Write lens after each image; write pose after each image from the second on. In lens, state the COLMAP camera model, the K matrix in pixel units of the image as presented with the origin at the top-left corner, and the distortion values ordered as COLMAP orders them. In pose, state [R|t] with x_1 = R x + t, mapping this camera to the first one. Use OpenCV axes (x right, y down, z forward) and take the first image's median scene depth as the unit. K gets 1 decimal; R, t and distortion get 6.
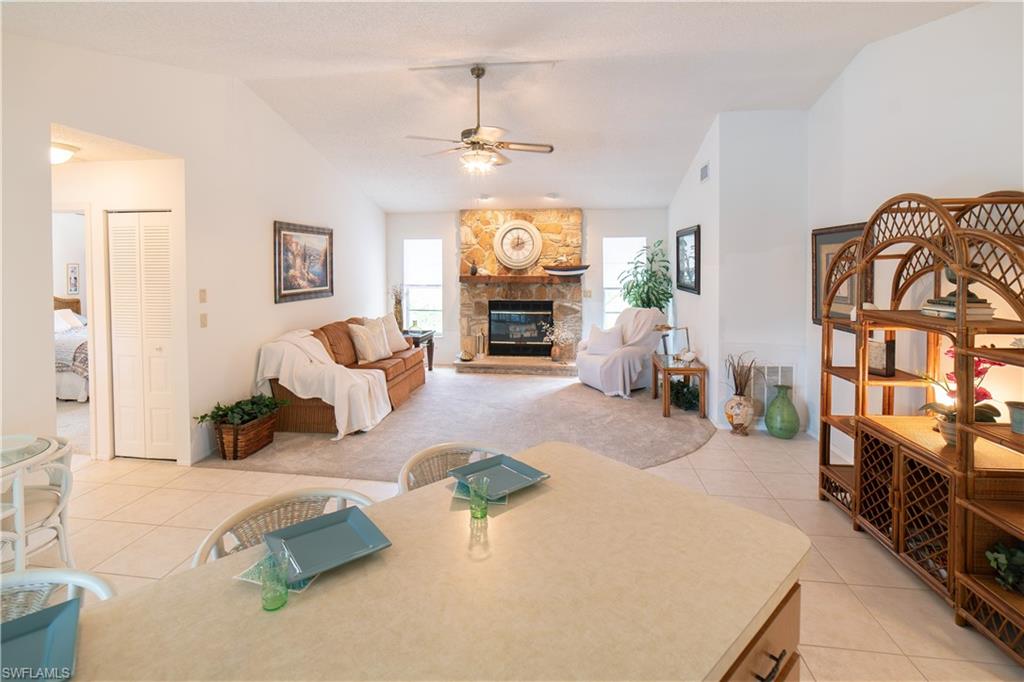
lens RADIAL K [[475.5, 0, 514.9], [0, 475.5, 278.2], [0, 0, 1]] dist [-0.001004, -0.000098]
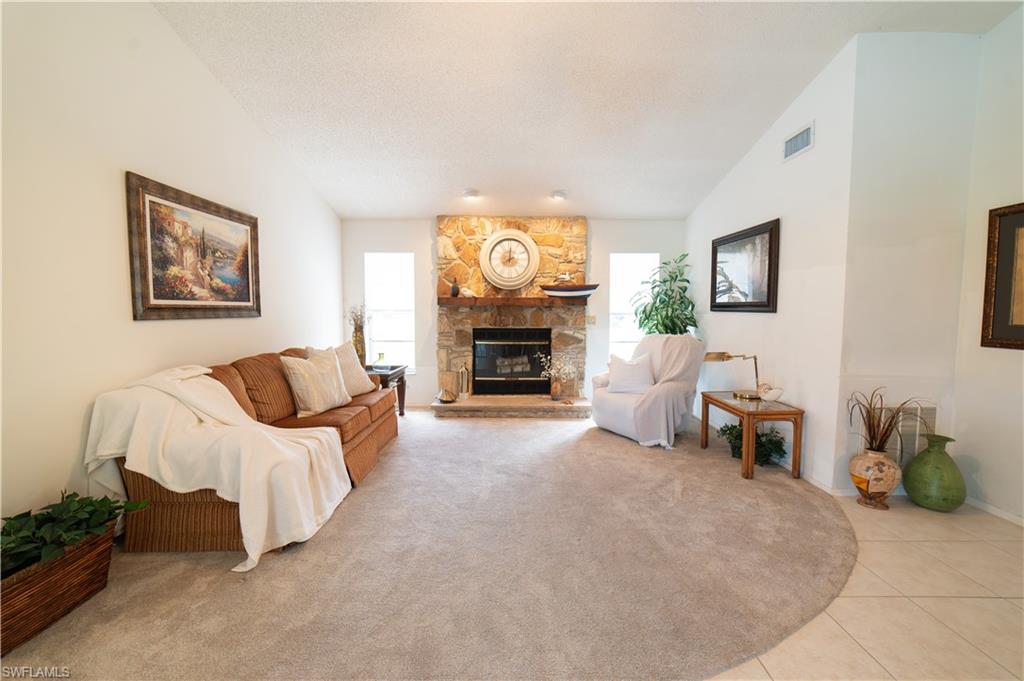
lens RADIAL K [[393.7, 0, 511.5], [0, 393.7, 336.6], [0, 0, 1]] dist [0.000279, 0.000285]
pose [[0.990760, -0.003902, 0.135573, -0.102164], [-0.000795, 0.999402, 0.034576, 0.047150], [-0.135627, -0.034364, 0.990164, 0.396424]]
